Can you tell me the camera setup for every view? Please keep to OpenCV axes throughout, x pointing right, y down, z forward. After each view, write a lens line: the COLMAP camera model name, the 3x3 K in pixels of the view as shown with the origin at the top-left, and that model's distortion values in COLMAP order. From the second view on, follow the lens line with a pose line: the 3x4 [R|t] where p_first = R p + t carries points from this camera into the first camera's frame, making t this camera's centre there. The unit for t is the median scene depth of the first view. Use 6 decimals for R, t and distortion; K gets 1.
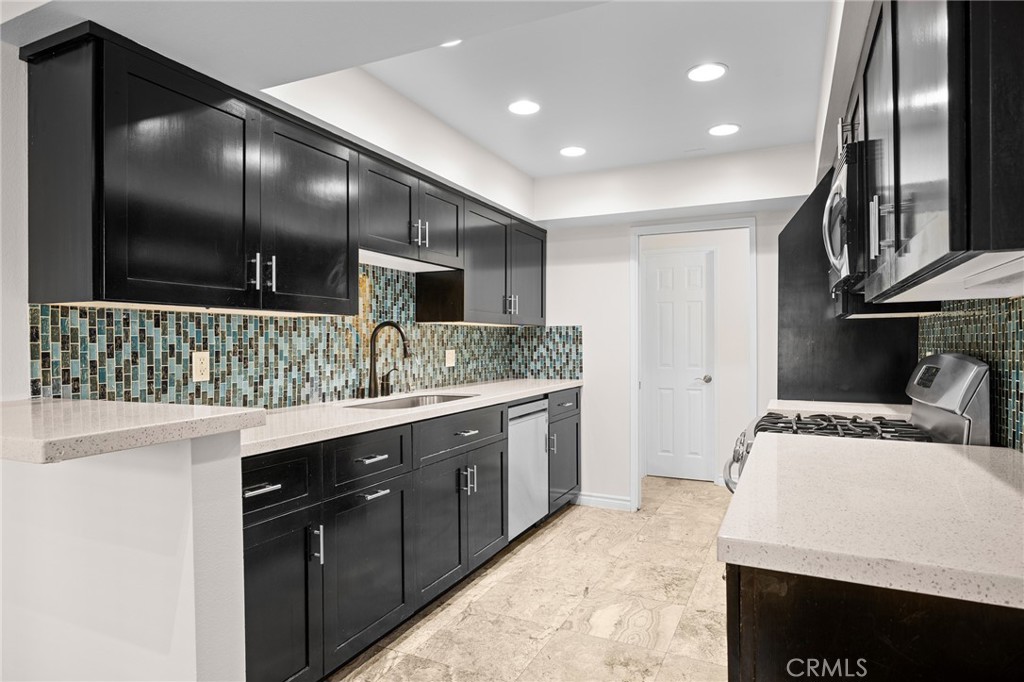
lens RADIAL K [[589.2, 0, 512.0], [0, 589.2, 341.8], [0, 0, 1]] dist [-0.000095, -0.000145]
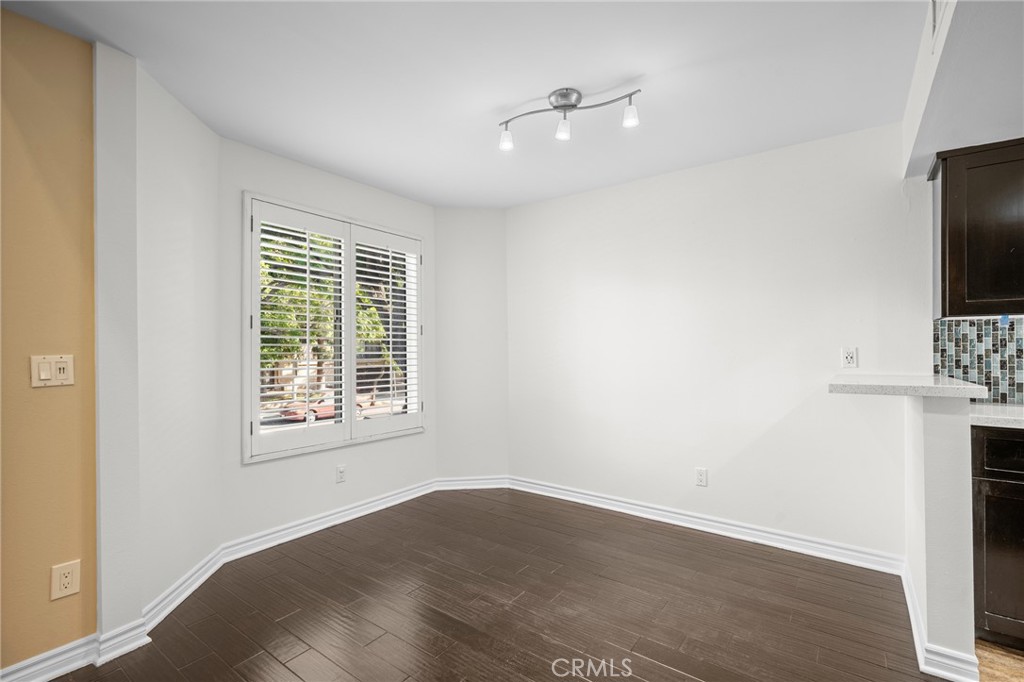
lens RADIAL K [[455.0, 0, 516.8], [0, 455.0, 343.0], [0, 0, 1]] dist [-0.013666, 0.000143]
pose [[-0.180910, -0.007391, -0.983472, 0.638955], [0.004544, 0.999955, -0.008351, 0.006306], [0.983489, -0.005979, -0.180868, 0.042432]]
